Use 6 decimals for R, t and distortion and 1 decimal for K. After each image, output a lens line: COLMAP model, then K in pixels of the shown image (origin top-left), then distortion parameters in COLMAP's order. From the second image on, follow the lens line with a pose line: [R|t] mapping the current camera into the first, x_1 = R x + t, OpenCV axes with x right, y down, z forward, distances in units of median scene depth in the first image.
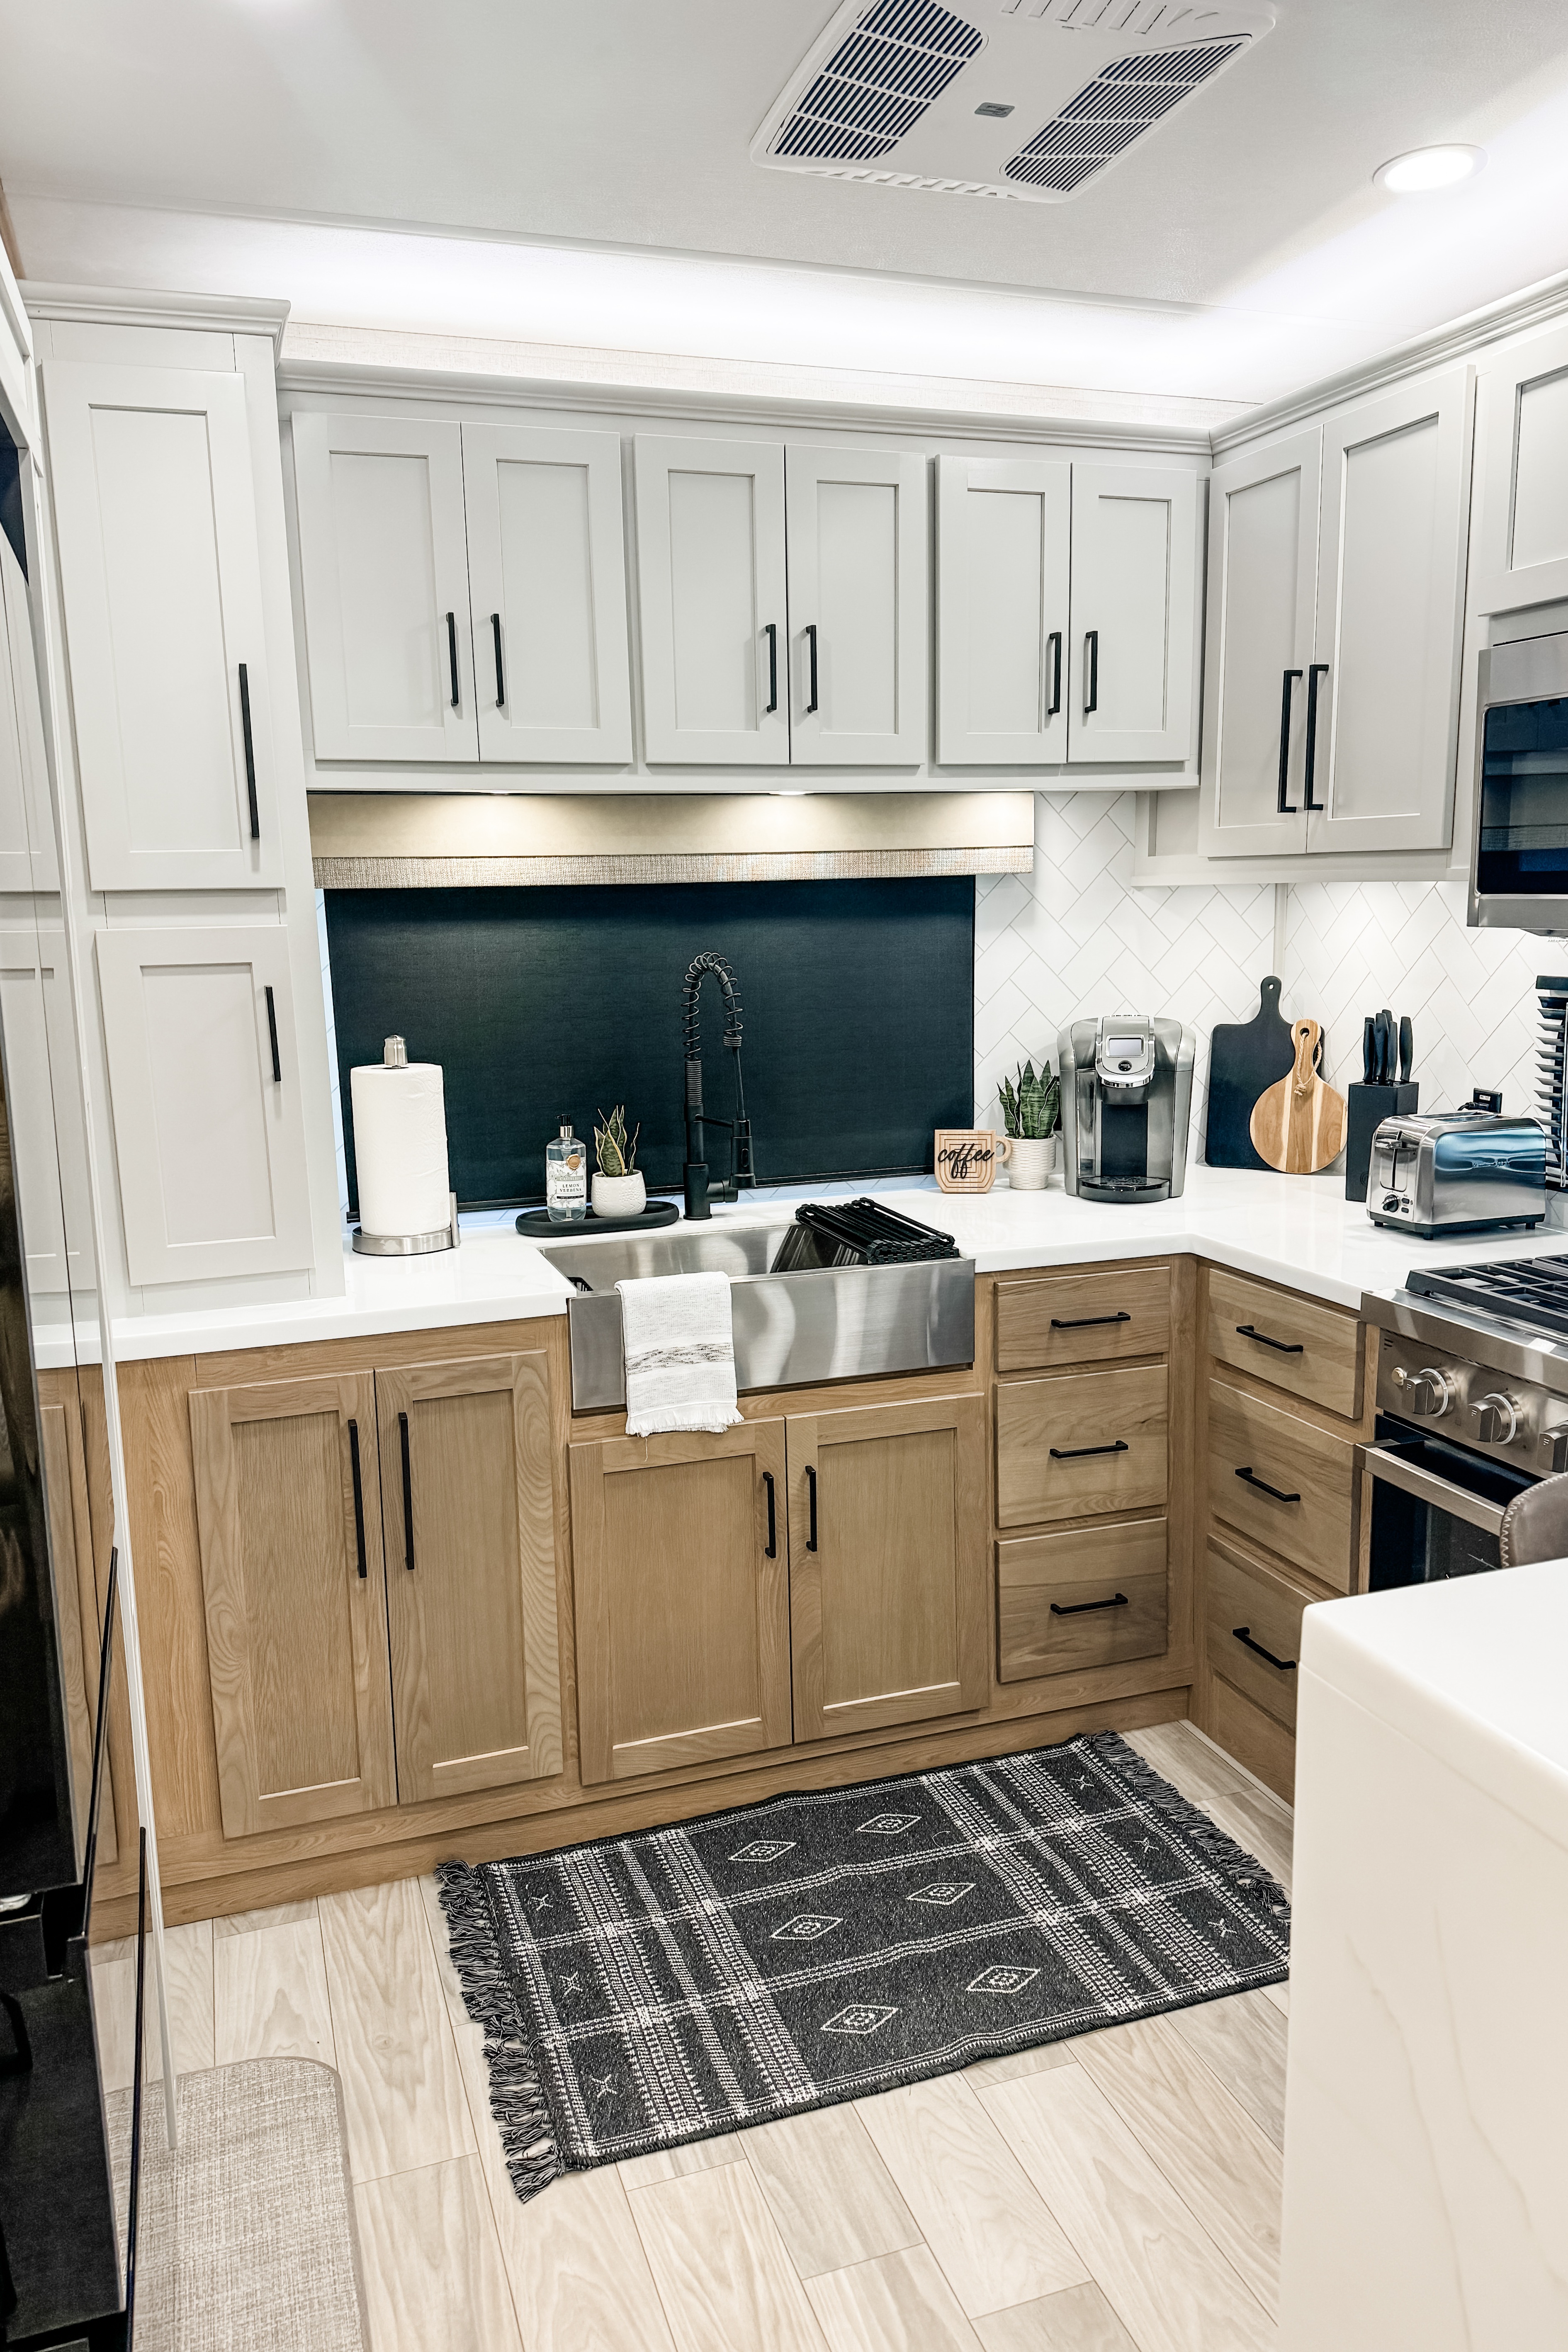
lens RADIAL K [[1666.1, 0, 803.0], [0, 1666.1, 1191.1], [0, 0, 1]] dist [0.047208, -0.057316]
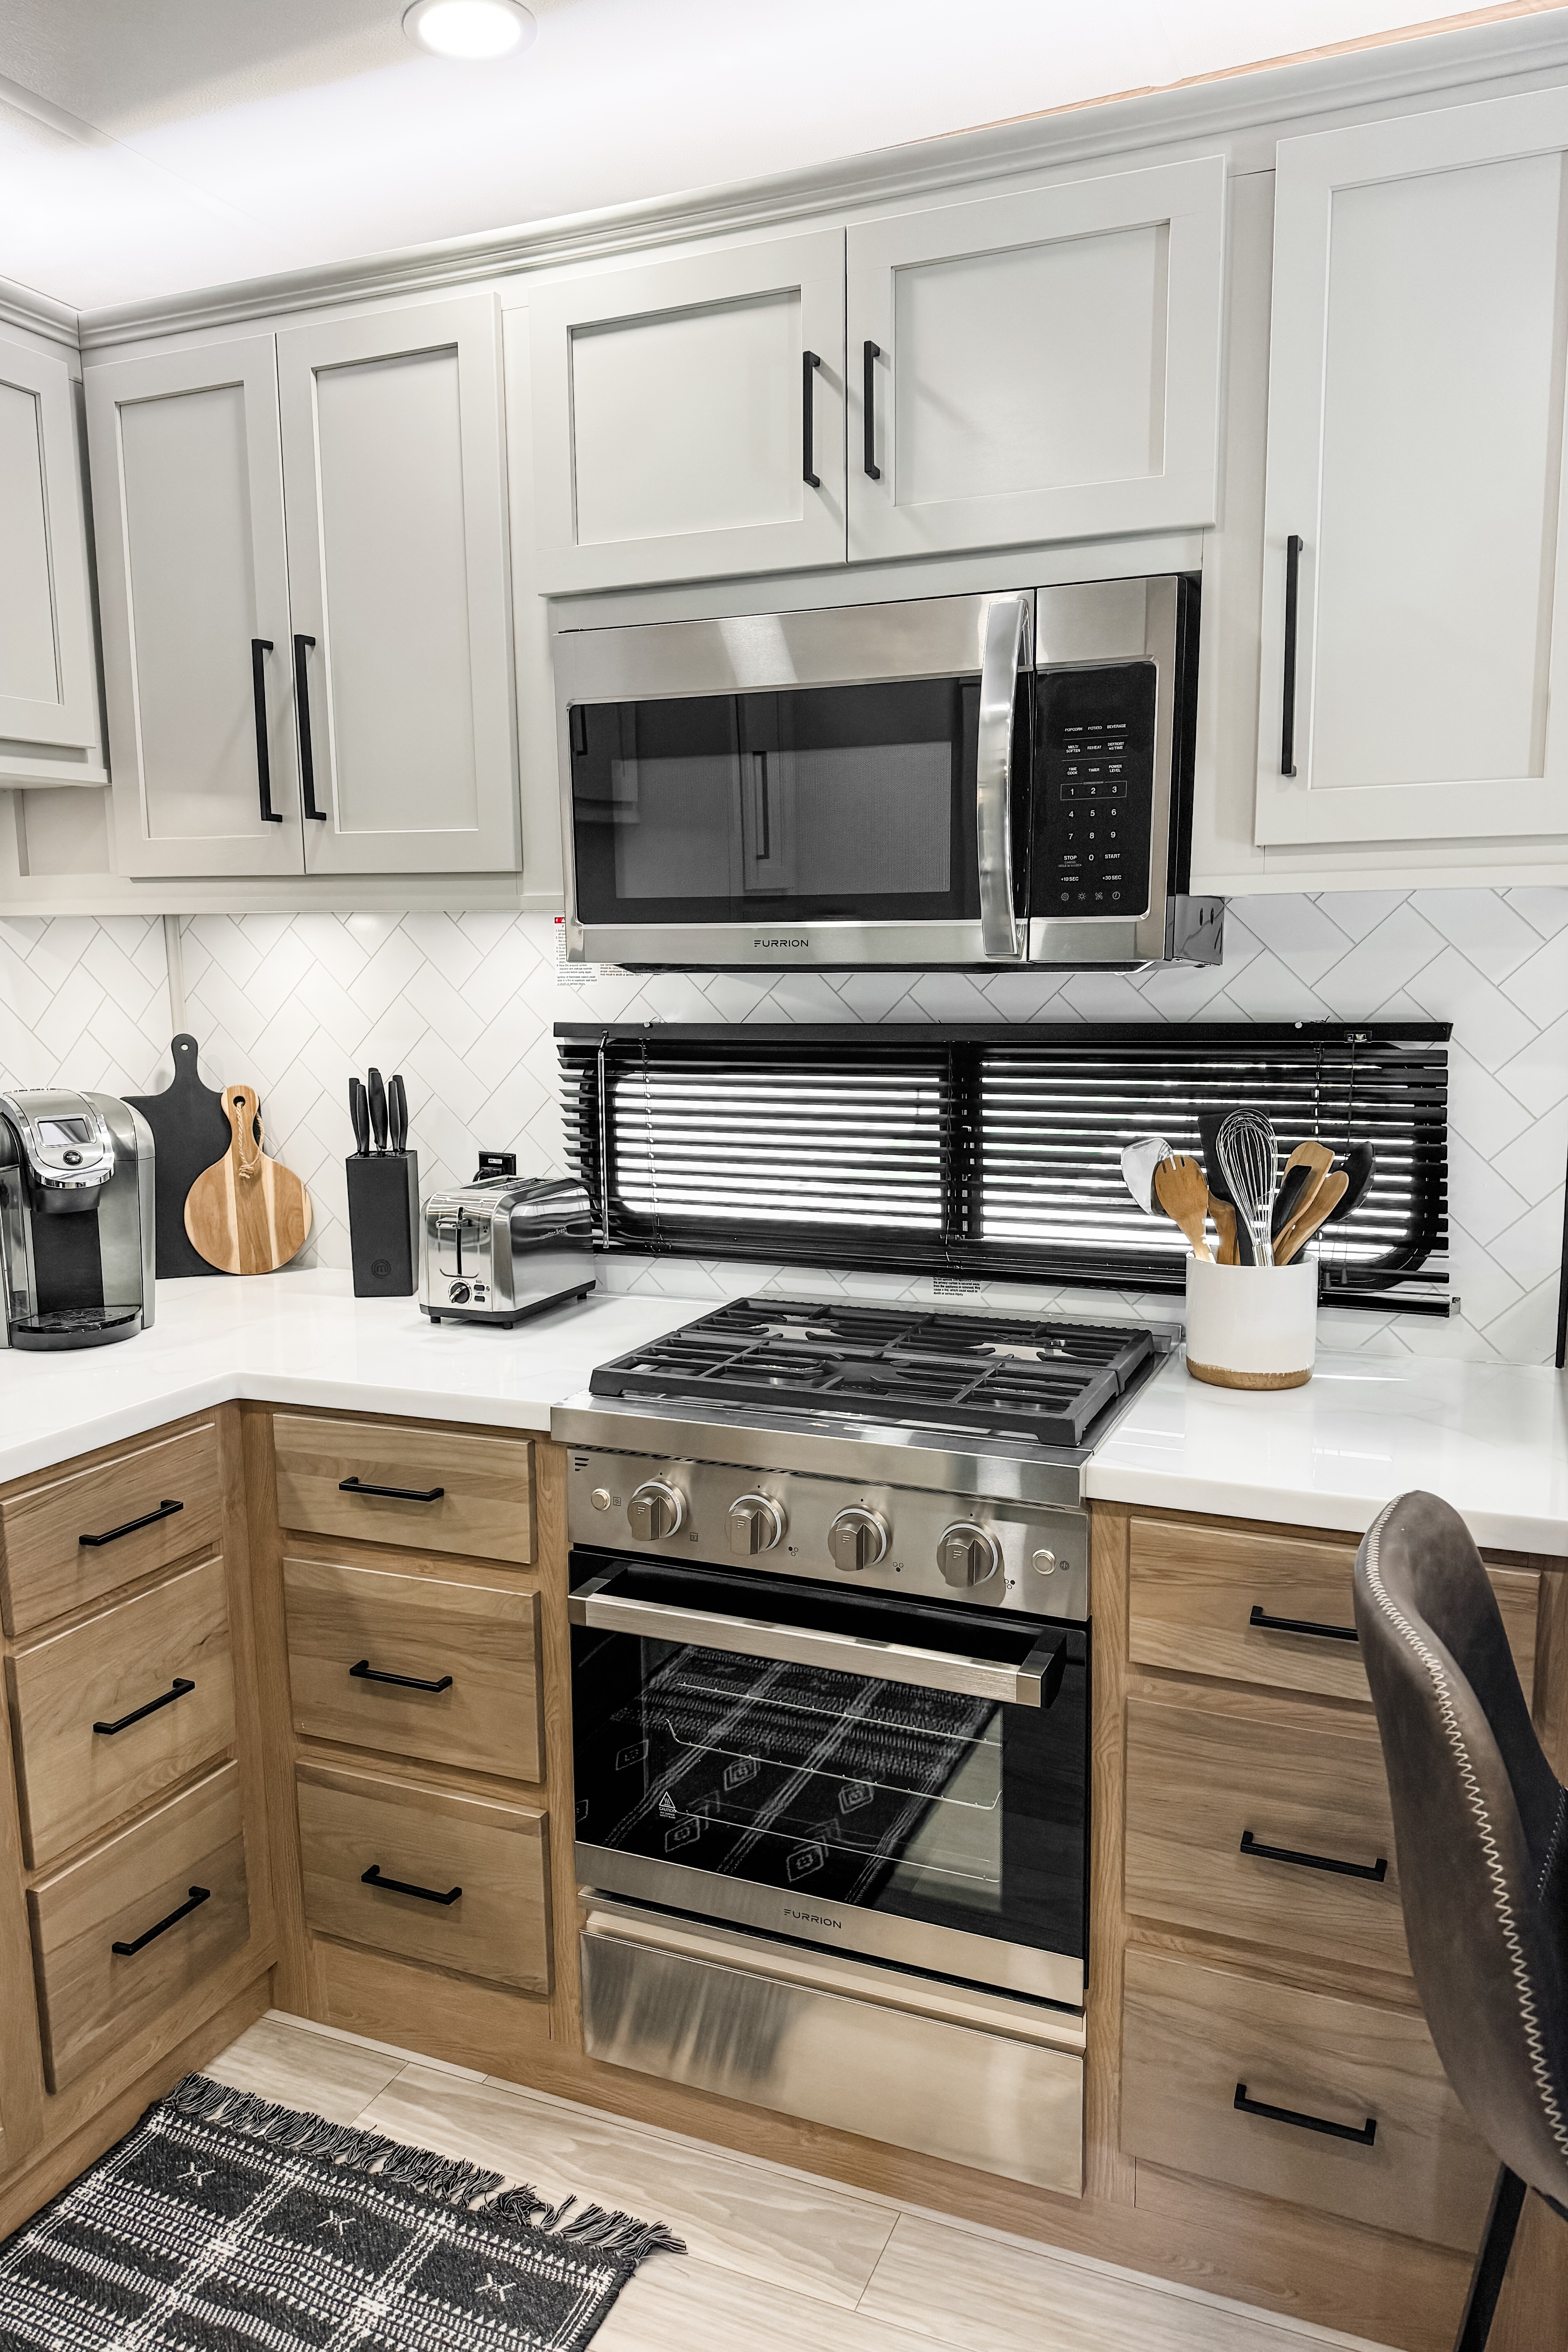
lens RADIAL K [[1666.0, 0, 943.8], [0, 1666.0, 1191.2], [0, 0, 1]] dist [0.047208, -0.057316]
pose [[0.670969, -0.099971, 0.734715, -0.096909], [0.130565, 0.991316, 0.015650, -0.025032], [-0.729900, 0.085428, 0.678195, 0.252827]]
